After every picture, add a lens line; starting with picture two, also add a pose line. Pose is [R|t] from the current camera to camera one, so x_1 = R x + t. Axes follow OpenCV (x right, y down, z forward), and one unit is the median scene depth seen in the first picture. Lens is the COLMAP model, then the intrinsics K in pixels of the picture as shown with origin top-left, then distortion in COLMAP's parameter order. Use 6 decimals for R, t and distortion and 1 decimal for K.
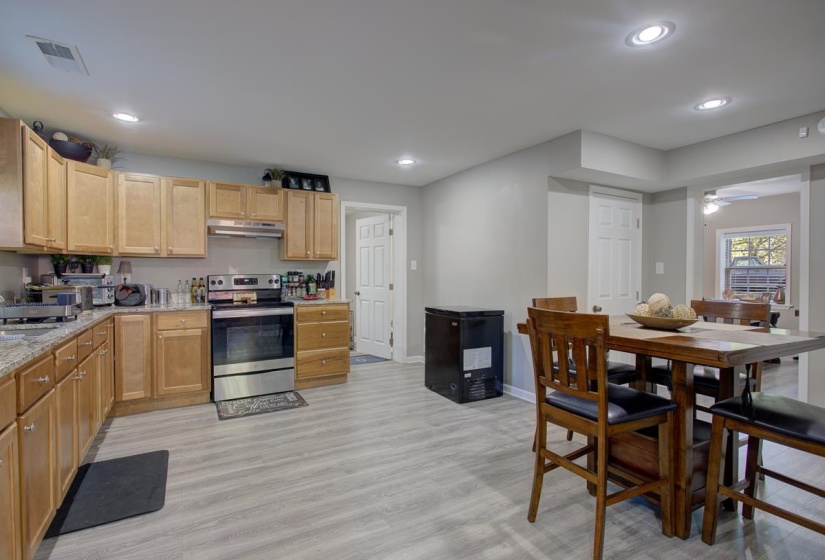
lens RADIAL K [[402.1, 0, 404.4], [0, 402.1, 277.2], [0, 0, 1]] dist [-0.006235, -0.000125]
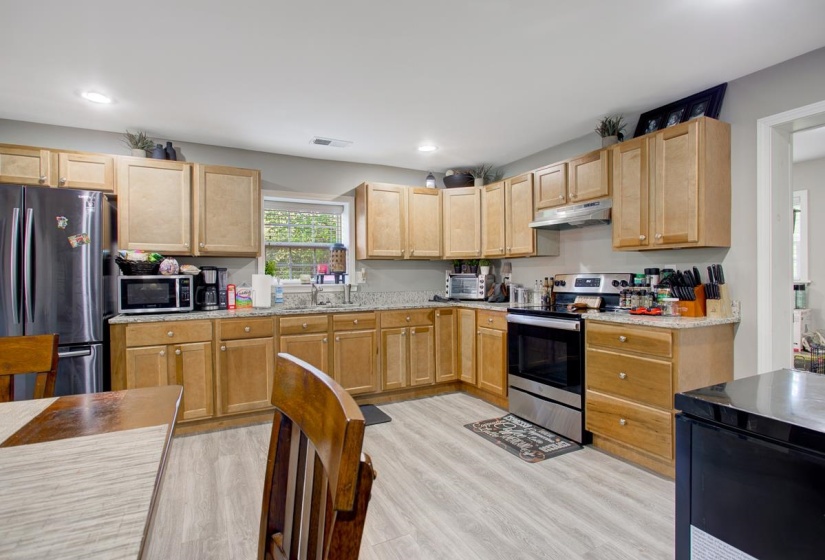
lens RADIAL K [[402.1, 0, 406.6], [0, 402.1, 277.4], [0, 0, 1]] dist [-0.006235, -0.000125]
pose [[-0.040411, 0.008664, -0.999146, 0.462479], [0.003982, 0.999956, 0.008510, -0.008411], [0.999175, -0.003634, -0.040444, 0.817720]]
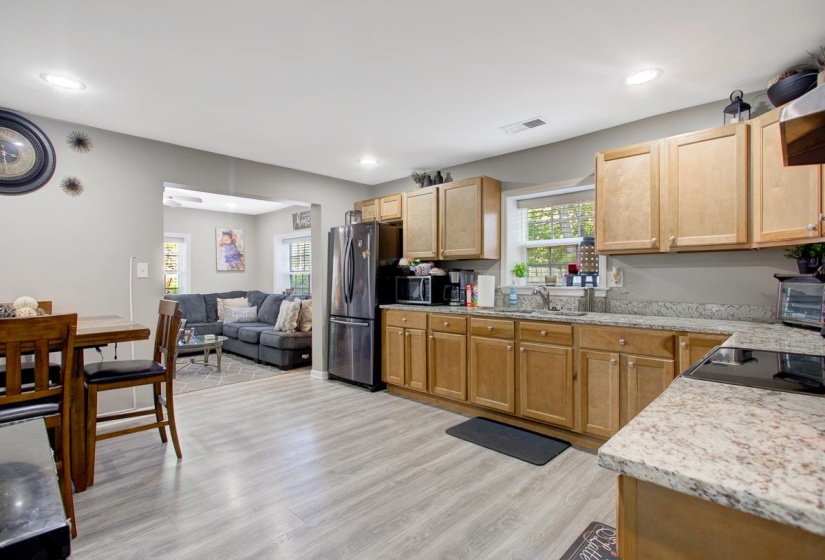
lens RADIAL K [[402.1, 0, 407.0], [0, 402.1, 280.1], [0, 0, 1]] dist [-0.006235, -0.000125]
pose [[-0.958246, 0.008085, -0.285830, -0.022482], [0.004885, 0.999917, 0.011909, -0.009639], [0.285903, 0.010015, -0.958206, 1.348426]]
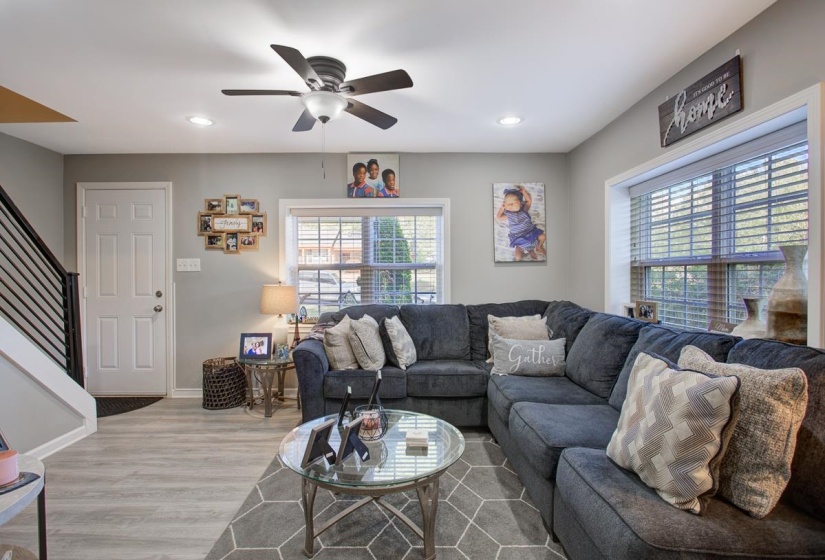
lens RADIAL K [[402.1, 0, 398.0], [0, 402.1, 276.1], [0, 0, 1]] dist [-0.006235, -0.000125]
pose [[-0.873570, 0.006858, 0.486651, 0.010290], [0.009304, 0.999953, 0.002610, -0.004556], [-0.486610, 0.006808, -0.873593, 0.248797]]
